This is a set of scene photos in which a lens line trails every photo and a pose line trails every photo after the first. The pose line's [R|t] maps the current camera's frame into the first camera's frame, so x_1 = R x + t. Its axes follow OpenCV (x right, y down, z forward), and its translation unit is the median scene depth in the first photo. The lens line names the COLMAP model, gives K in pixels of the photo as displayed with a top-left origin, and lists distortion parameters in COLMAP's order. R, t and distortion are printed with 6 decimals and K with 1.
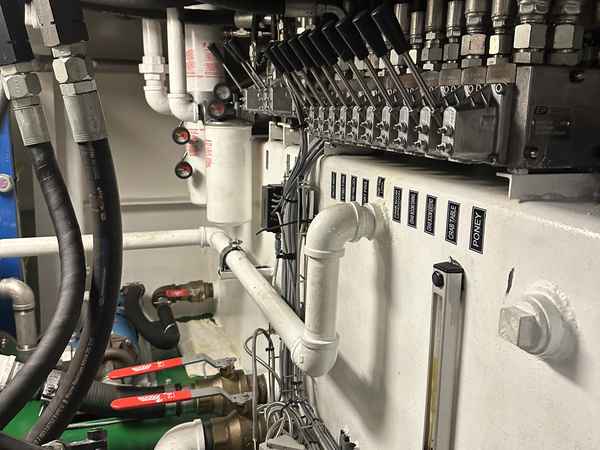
lens RADIAL K [[554.4, 0, 299.0], [0, 554.4, 216.1], [0, 0, 1]] dist [0.159274, -0.301597]
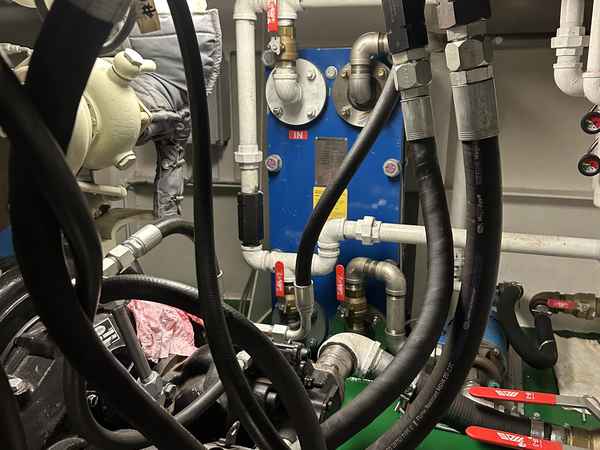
lens RADIAL K [[554.4, 0, 299.0], [0, 554.4, 216.1], [0, 0, 1]] dist [0.159274, -0.301597]
pose [[0.782567, 0.128488, -0.609164, -0.031662], [-0.101151, 0.991711, 0.079233, -0.035676], [0.614295, -0.000387, 0.789077, 0.107341]]
